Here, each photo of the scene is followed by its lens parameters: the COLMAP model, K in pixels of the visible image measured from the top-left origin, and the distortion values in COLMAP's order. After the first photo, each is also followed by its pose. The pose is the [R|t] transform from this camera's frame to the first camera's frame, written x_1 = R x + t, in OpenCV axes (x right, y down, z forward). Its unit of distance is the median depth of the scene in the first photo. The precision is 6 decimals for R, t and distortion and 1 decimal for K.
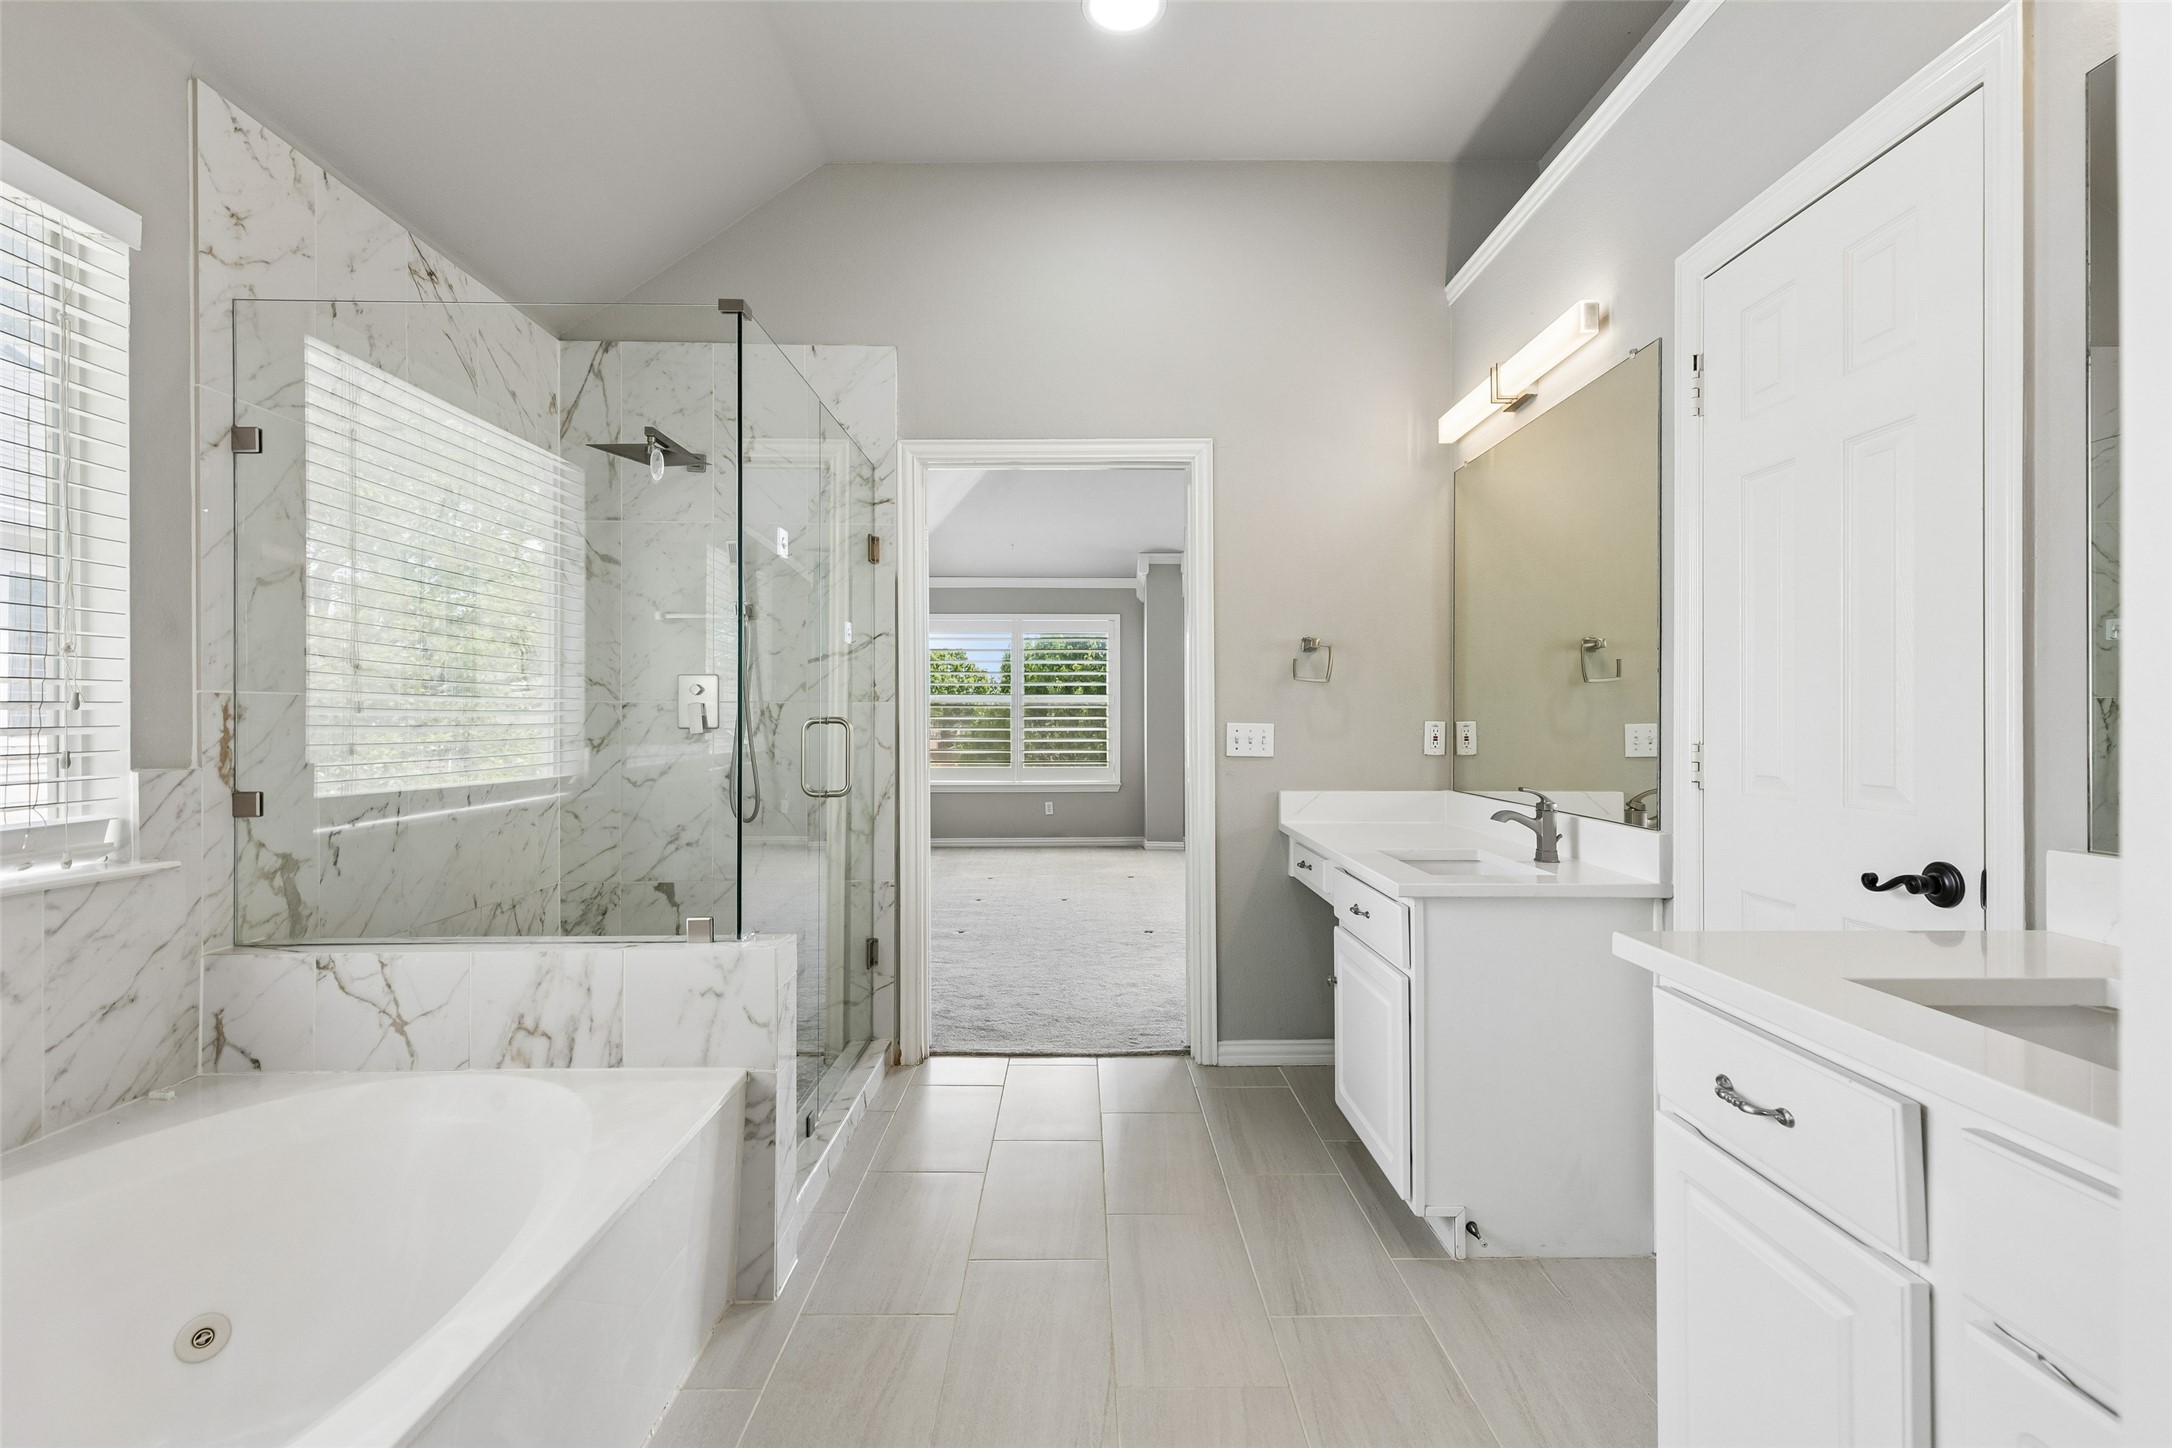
lens RADIAL K [[985.6, 0, 1094.2], [0, 985.6, 723.7], [0, 0, 1]] dist [0.011949, 0.000117]
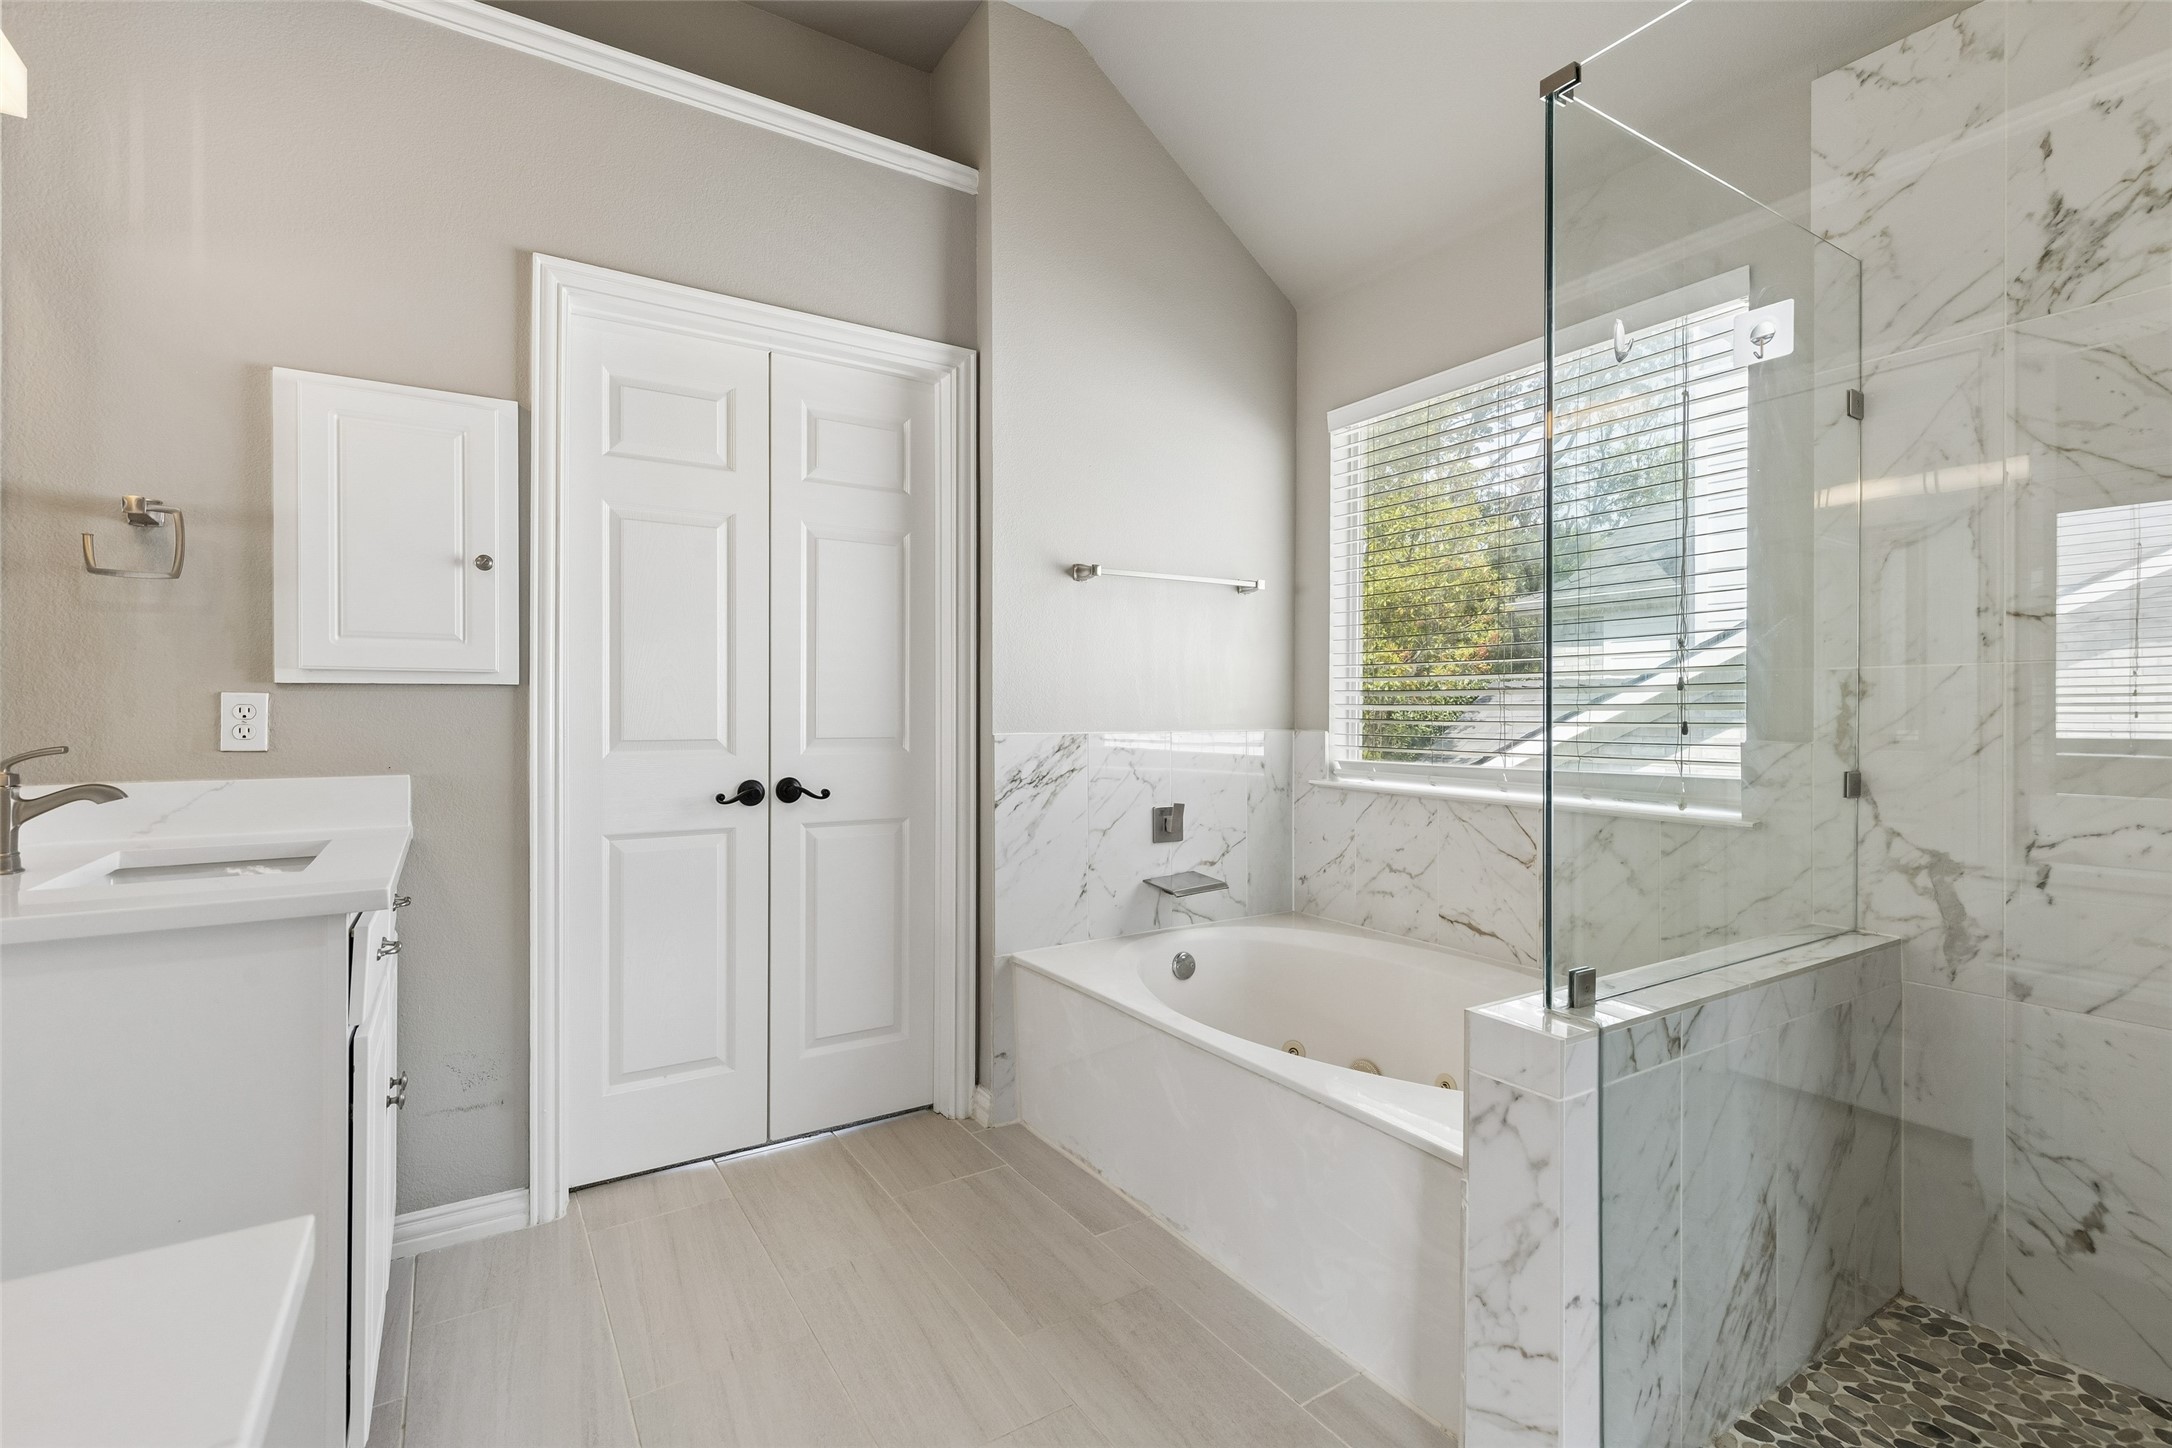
lens RADIAL K [[992.4, 0, 1102.4], [0, 992.4, 715.3], [0, 0, 1]] dist [0.009549, -0.000496]
pose [[-0.849435, 0.002218, -0.527688, 0.192208], [-0.003141, 0.999952, 0.009259, 0.005336], [0.527684, 0.009522, -0.849388, 1.015766]]
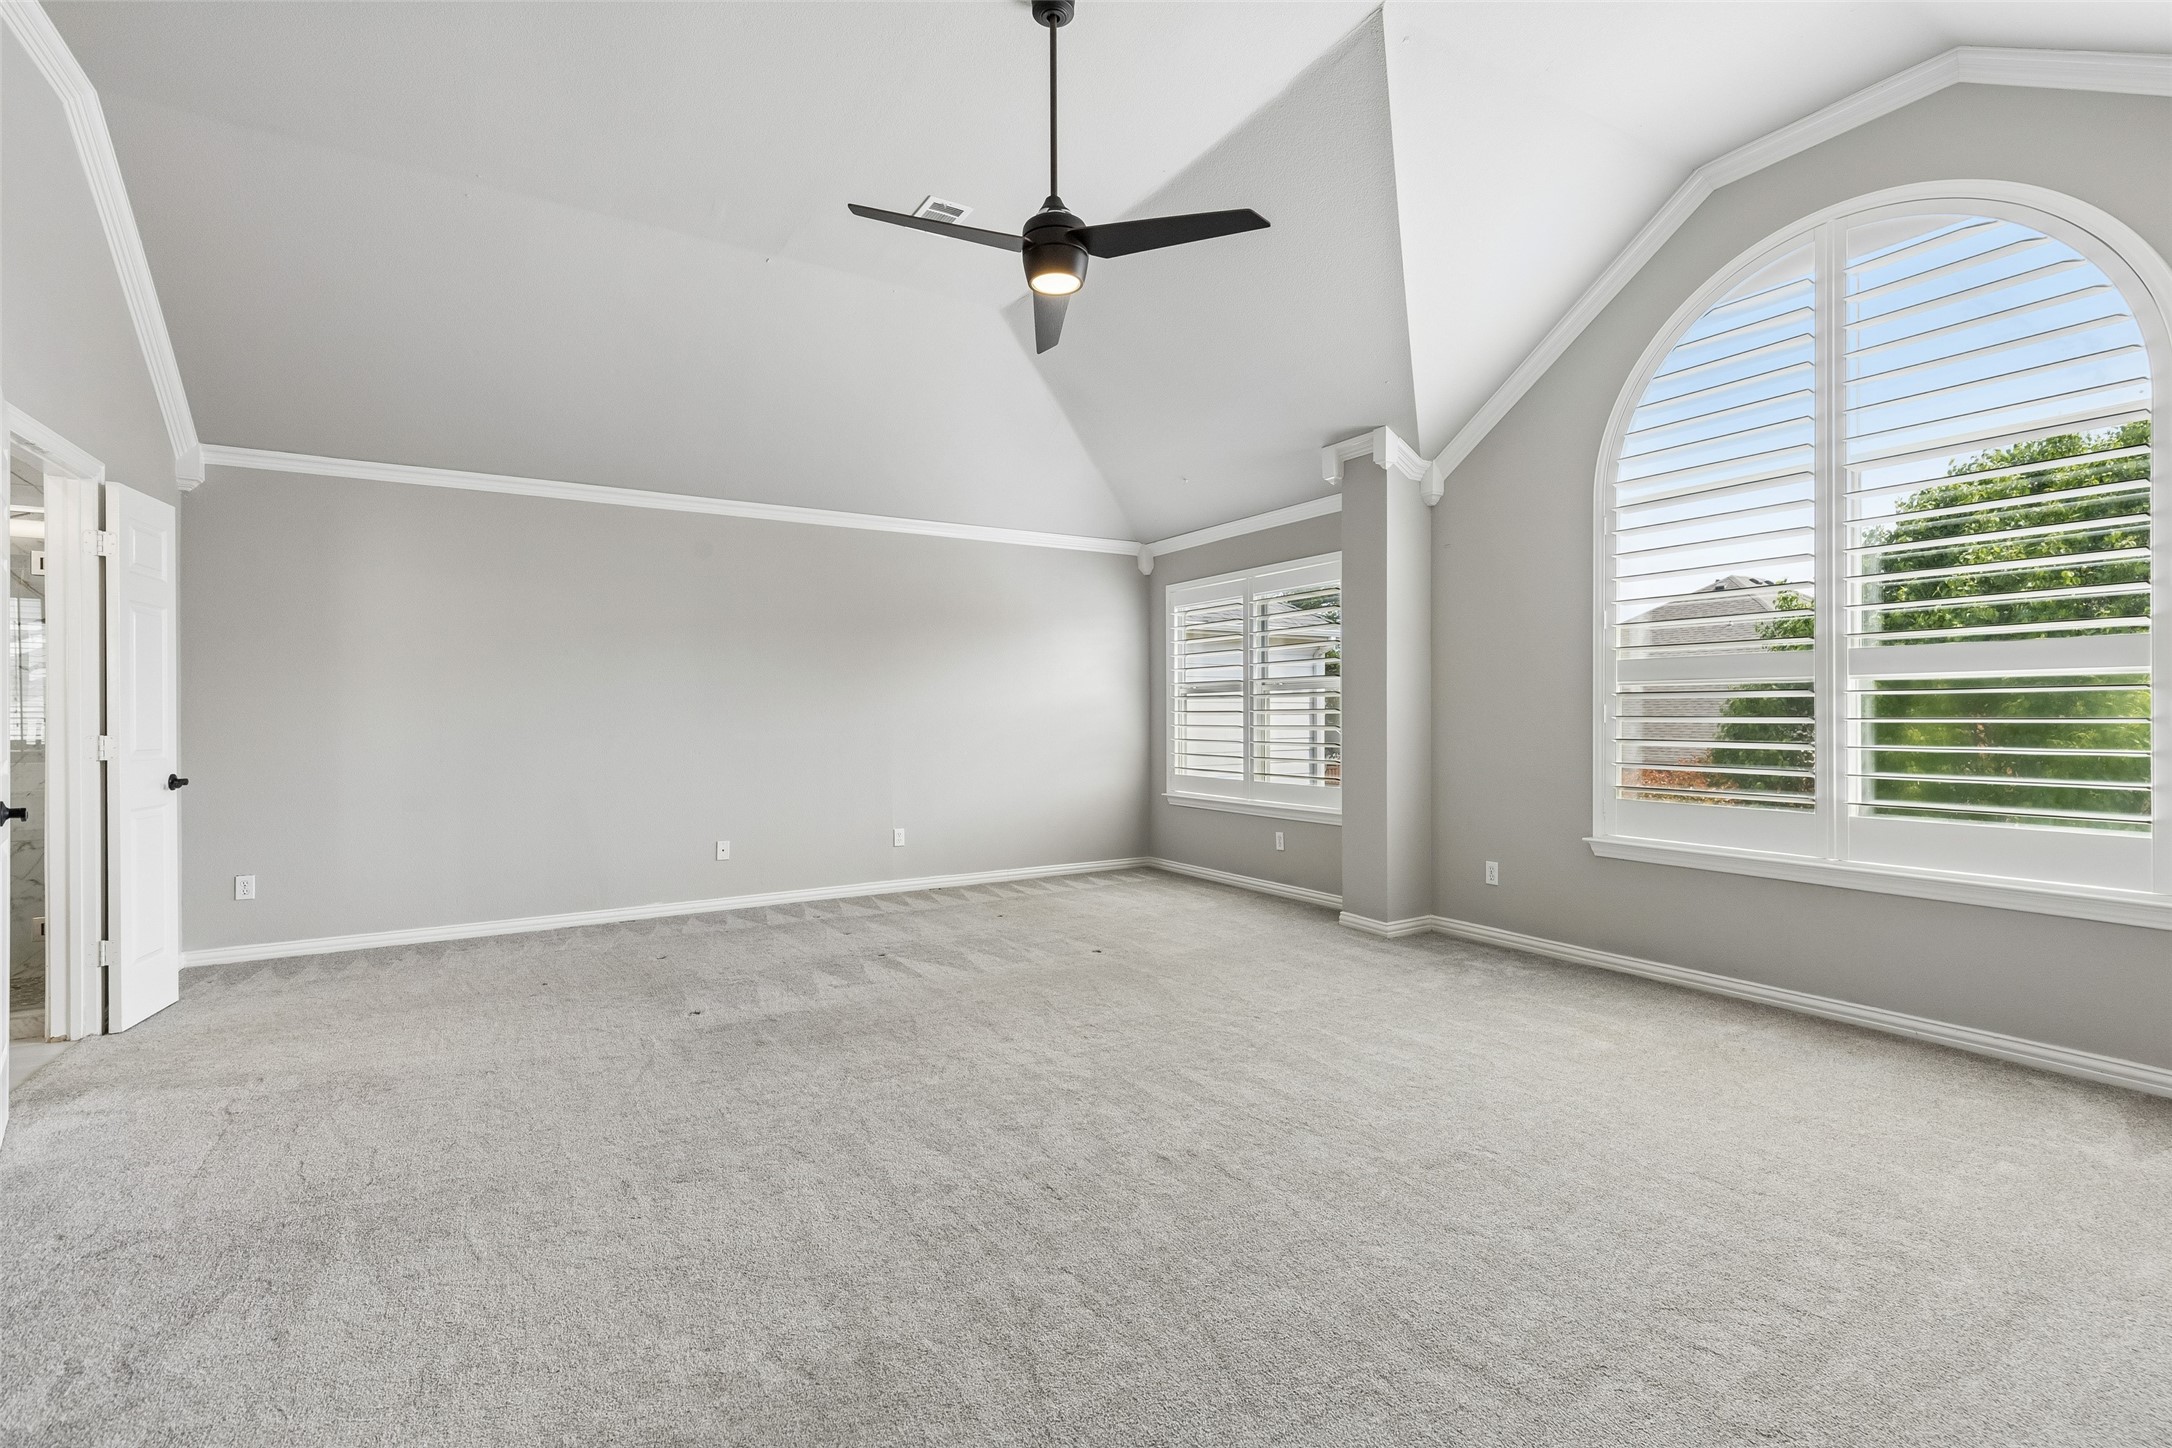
lens RADIAL K [[984.7, 0, 1094.2], [0, 984.7, 709.2], [0, 0, 1]] dist [0.011088, -0.000418]
pose [[0.496402, -0.006523, -0.868068, 1.529227], [0.000105, 0.999972, -0.007454, -0.006324], [0.868093, 0.003609, 0.496389, 1.692791]]
